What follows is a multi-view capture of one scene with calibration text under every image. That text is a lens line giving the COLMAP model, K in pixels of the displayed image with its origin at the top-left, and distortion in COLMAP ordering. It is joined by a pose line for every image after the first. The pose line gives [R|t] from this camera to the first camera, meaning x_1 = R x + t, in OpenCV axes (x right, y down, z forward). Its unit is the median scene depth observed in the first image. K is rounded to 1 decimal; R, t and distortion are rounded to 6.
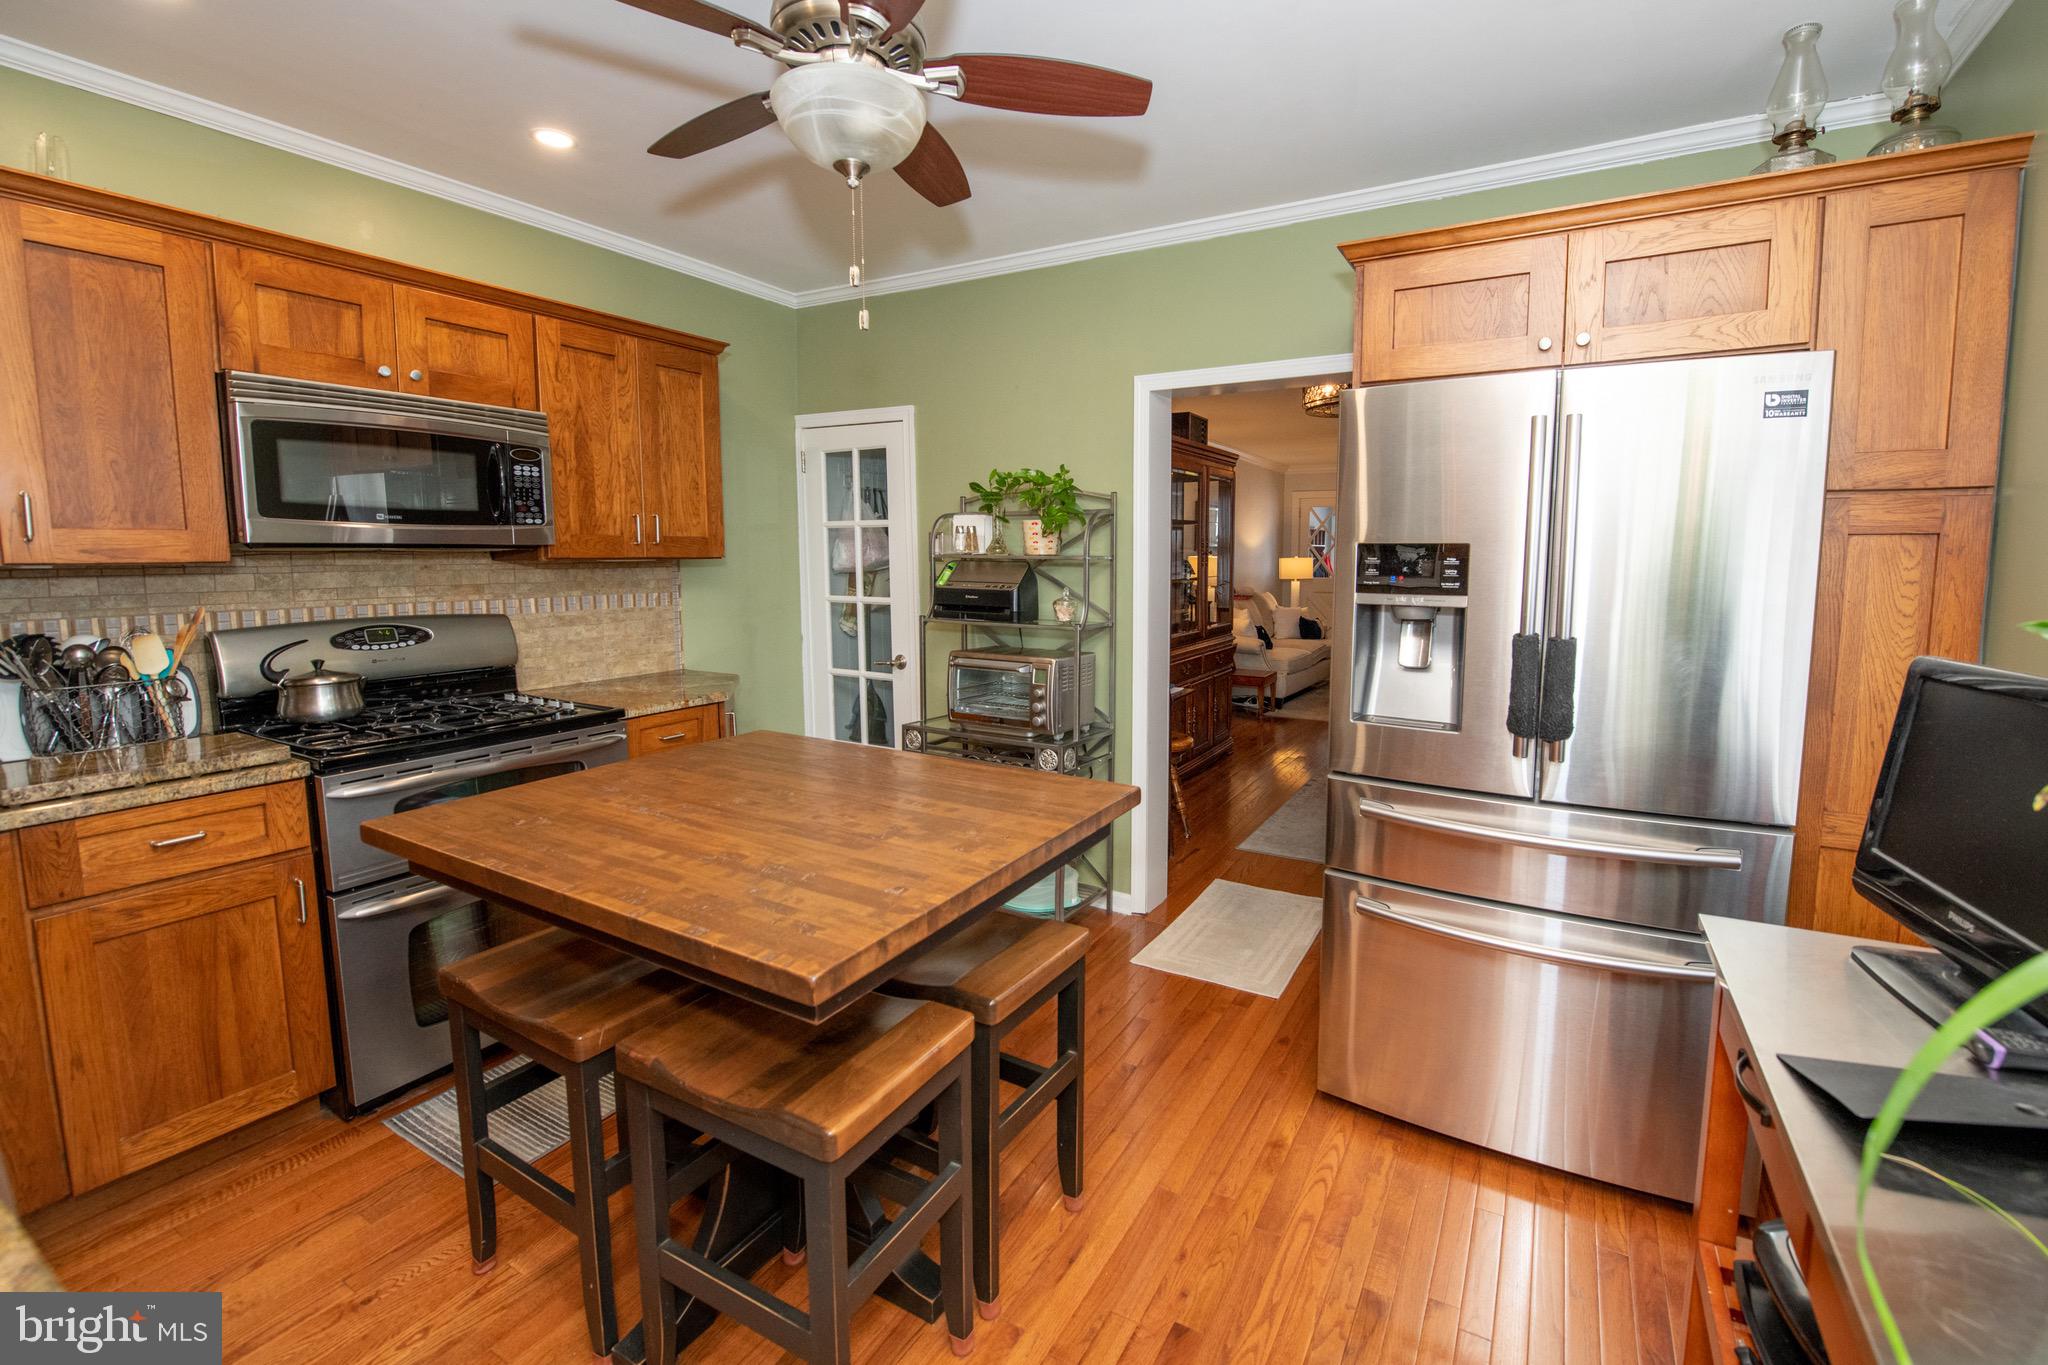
lens RADIAL K [[872.1, 0, 1076.4], [0, 872.1, 645.0], [0, 0, 1]] dist [-0.020024, -0.000996]
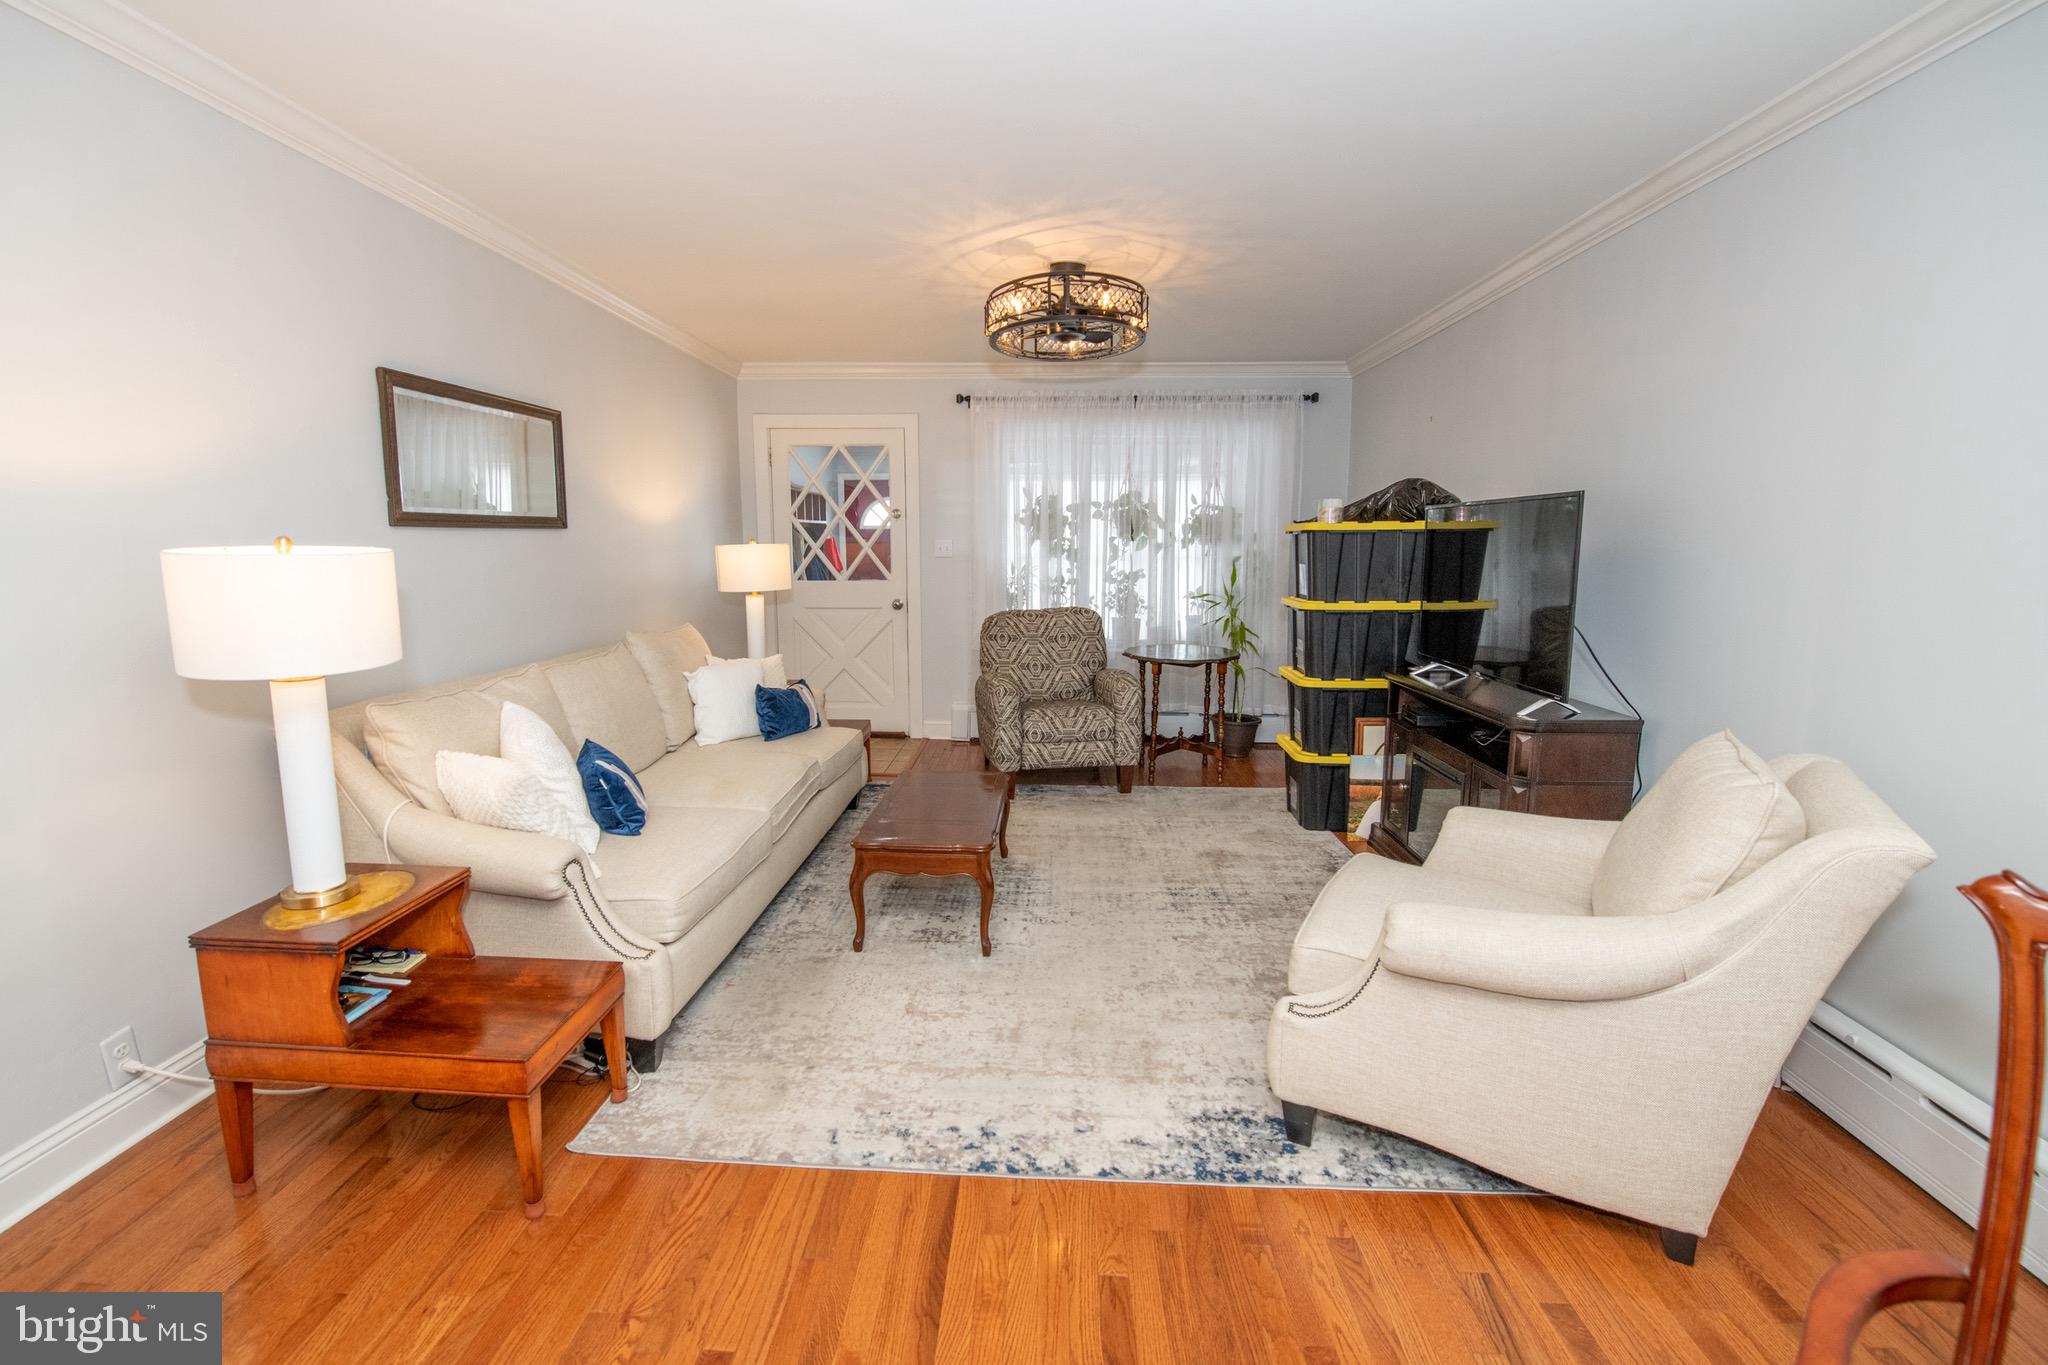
lens RADIAL K [[868.8, 0, 999.9], [0, 868.8, 657.7], [0, 0, 1]] dist [-0.014399, -0.000146]
pose [[0.901693, -0.062058, 0.427900, 0.685474], [0.047255, 0.997862, 0.045140, -0.221755], [-0.429787, -0.020482, 0.902698, 2.129287]]
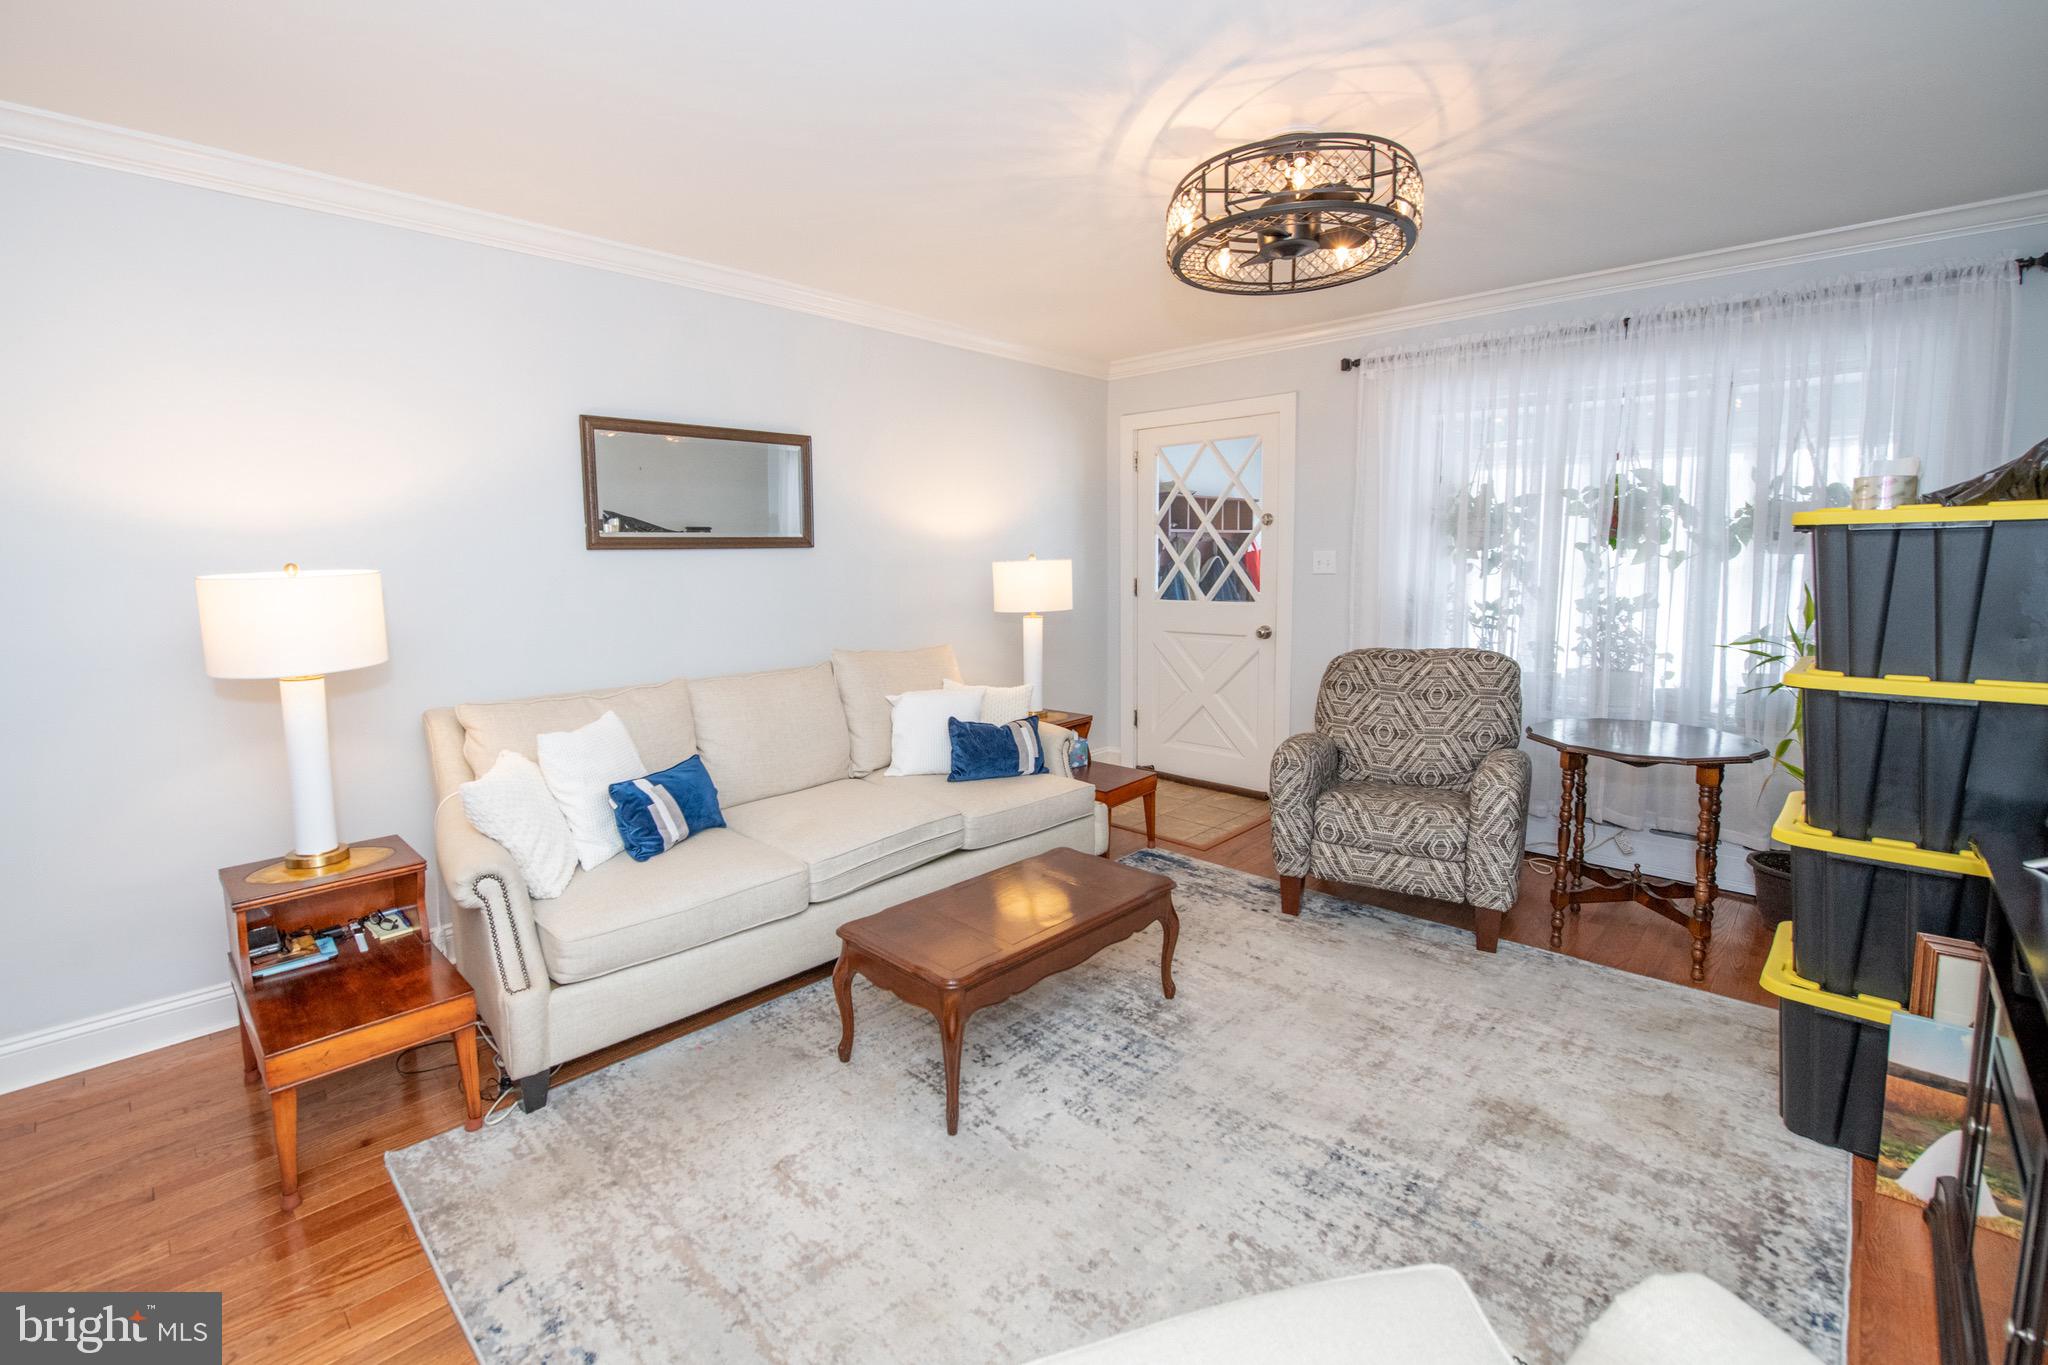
lens RADIAL K [[882.8, 0, 972.5], [0, 882.8, 641.6], [0, 0, 1]] dist [-0.018966, -0.000741]
pose [[0.959962, 0.009160, -0.279980, 1.380035], [-0.009926, 0.999950, -0.001317, -0.243778], [0.279954, 0.004043, 0.960005, 2.365114]]
